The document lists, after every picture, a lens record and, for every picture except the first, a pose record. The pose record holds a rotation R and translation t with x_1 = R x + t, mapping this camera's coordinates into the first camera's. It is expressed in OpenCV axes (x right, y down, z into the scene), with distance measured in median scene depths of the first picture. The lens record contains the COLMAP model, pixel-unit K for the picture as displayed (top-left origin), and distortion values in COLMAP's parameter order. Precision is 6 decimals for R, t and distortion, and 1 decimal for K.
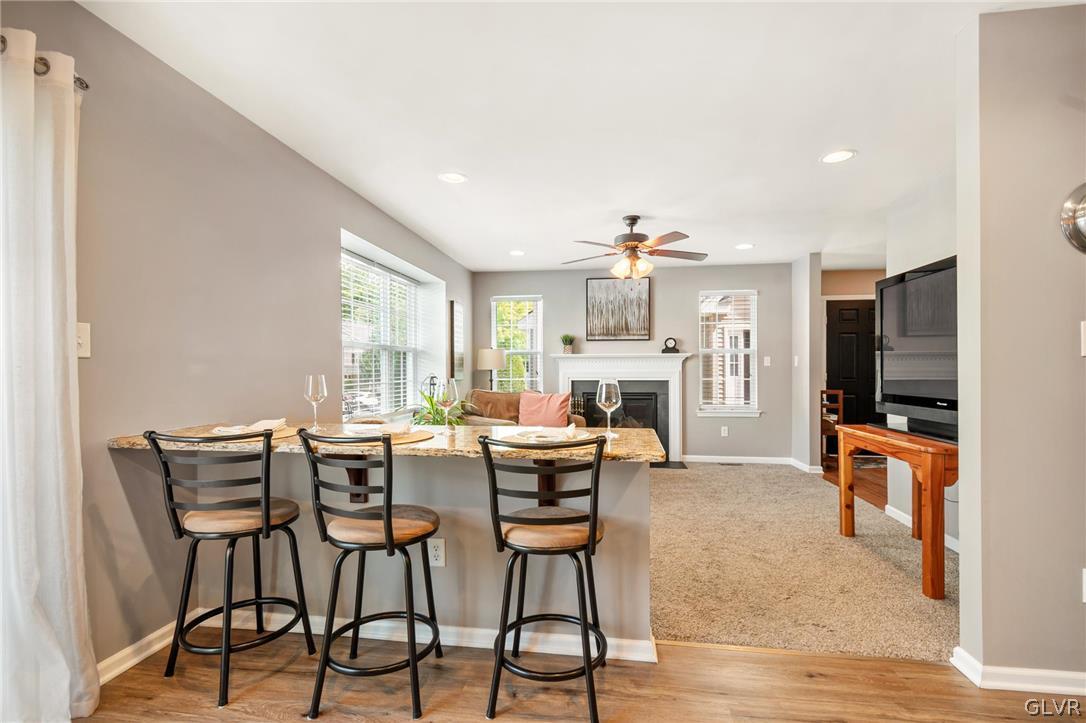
lens RADIAL K [[488.2, 0, 548.8], [0, 488.2, 370.9], [0, 0, 1]] dist [-0.004267, -0.000462]
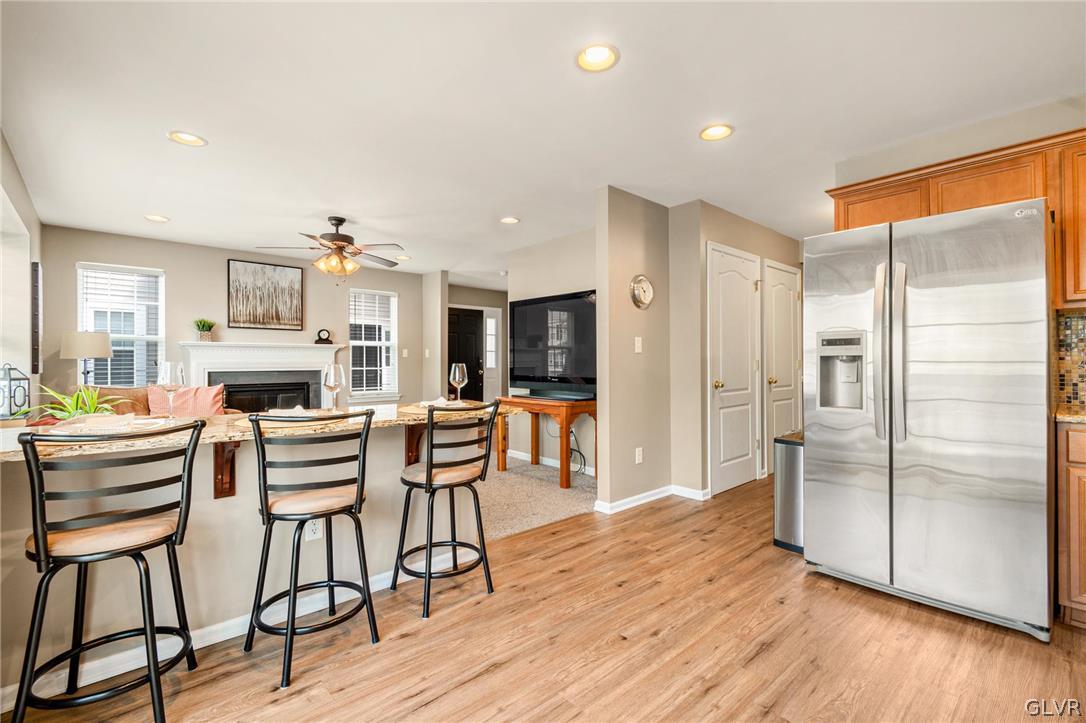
lens RADIAL K [[485.5, 0, 543.0], [0, 485.5, 361.5], [0, 0, 1]] dist [0.001165, 0.000081]
pose [[0.641037, 0.000328, 0.767510, -0.248210], [0.001229, 0.999998, -0.001454, 0.003093], [-0.767509, 0.001875, 0.641035, -0.026901]]
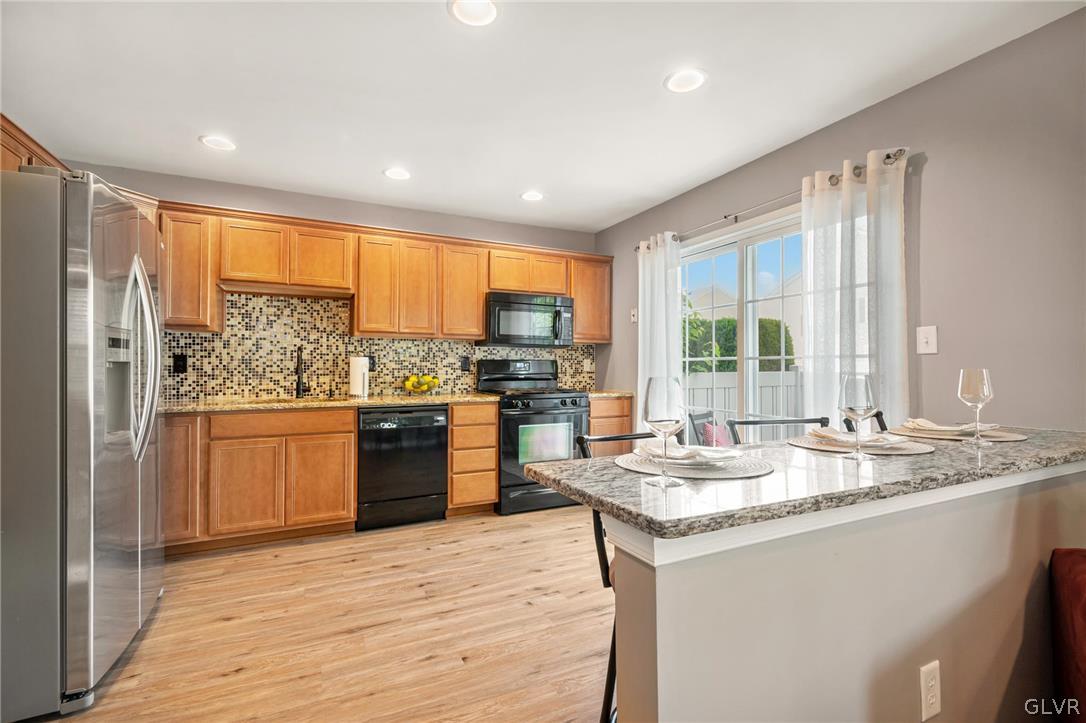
lens RADIAL K [[477.5, 0, 543.0], [0, 477.5, 361.5], [0, 0, 1]] dist [0.000146, -0.000030]
pose [[-0.833341, -0.003625, -0.552747, 0.161425], [0.001596, 0.999959, -0.008963, 0.000382], [0.552756, -0.008352, -0.833301, 0.421520]]
